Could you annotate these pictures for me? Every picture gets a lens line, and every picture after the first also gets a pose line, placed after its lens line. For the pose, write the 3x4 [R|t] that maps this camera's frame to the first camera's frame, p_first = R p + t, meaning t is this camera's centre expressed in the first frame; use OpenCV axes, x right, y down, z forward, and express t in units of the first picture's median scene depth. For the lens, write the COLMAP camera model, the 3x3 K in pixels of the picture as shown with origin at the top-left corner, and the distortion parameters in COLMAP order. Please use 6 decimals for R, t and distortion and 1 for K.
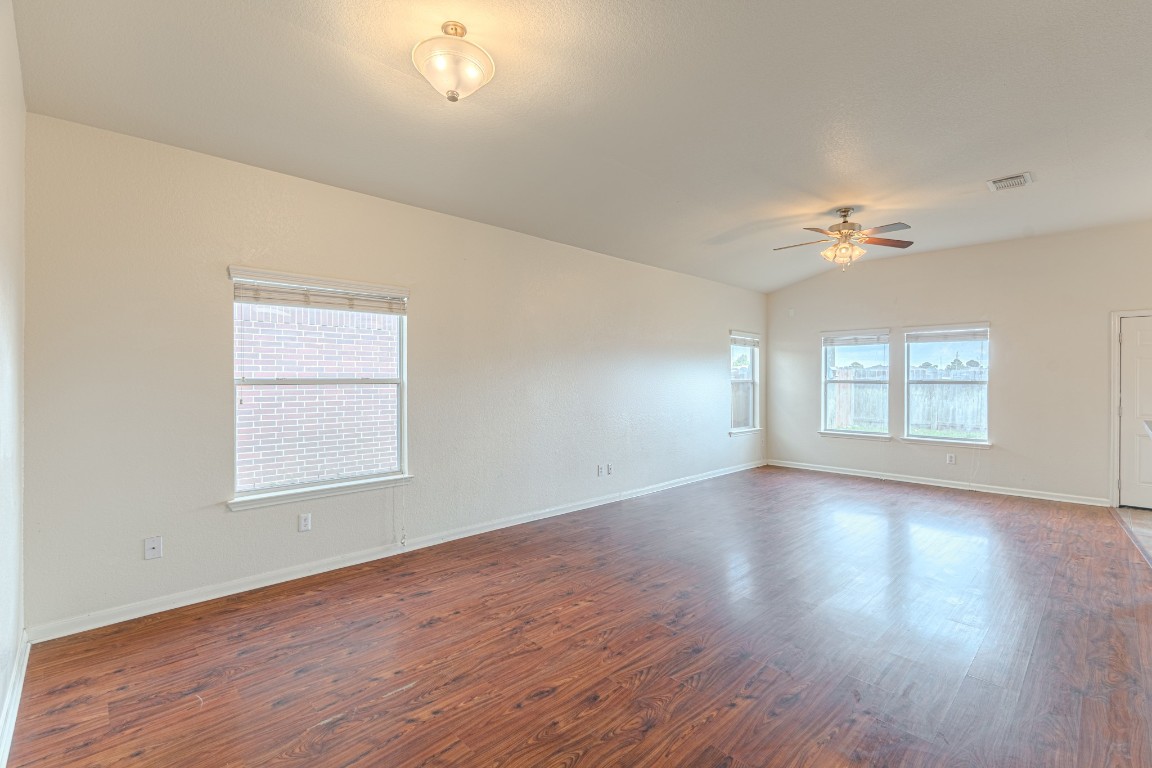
lens RADIAL K [[513.6, 0, 554.9], [0, 513.6, 376.4], [0, 0, 1]] dist [-0.002645, -0.000258]
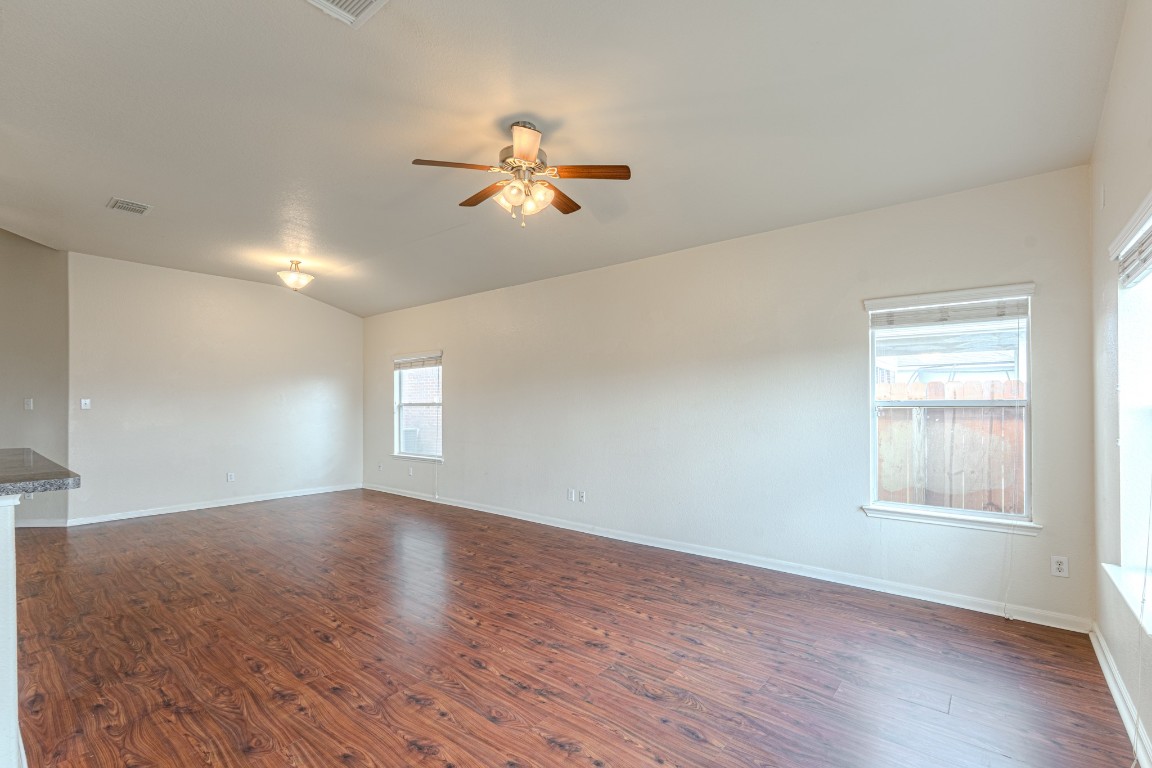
lens RADIAL K [[513.6, 0, 573.9], [0, 513.6, 401.7], [0, 0, 1]] dist [-0.002645, -0.000258]
pose [[0.132811, -0.006084, -0.991123, 0.858870], [0.009683, 0.999941, -0.004841, 0.007886], [0.991094, -0.008954, 0.132862, 0.707705]]
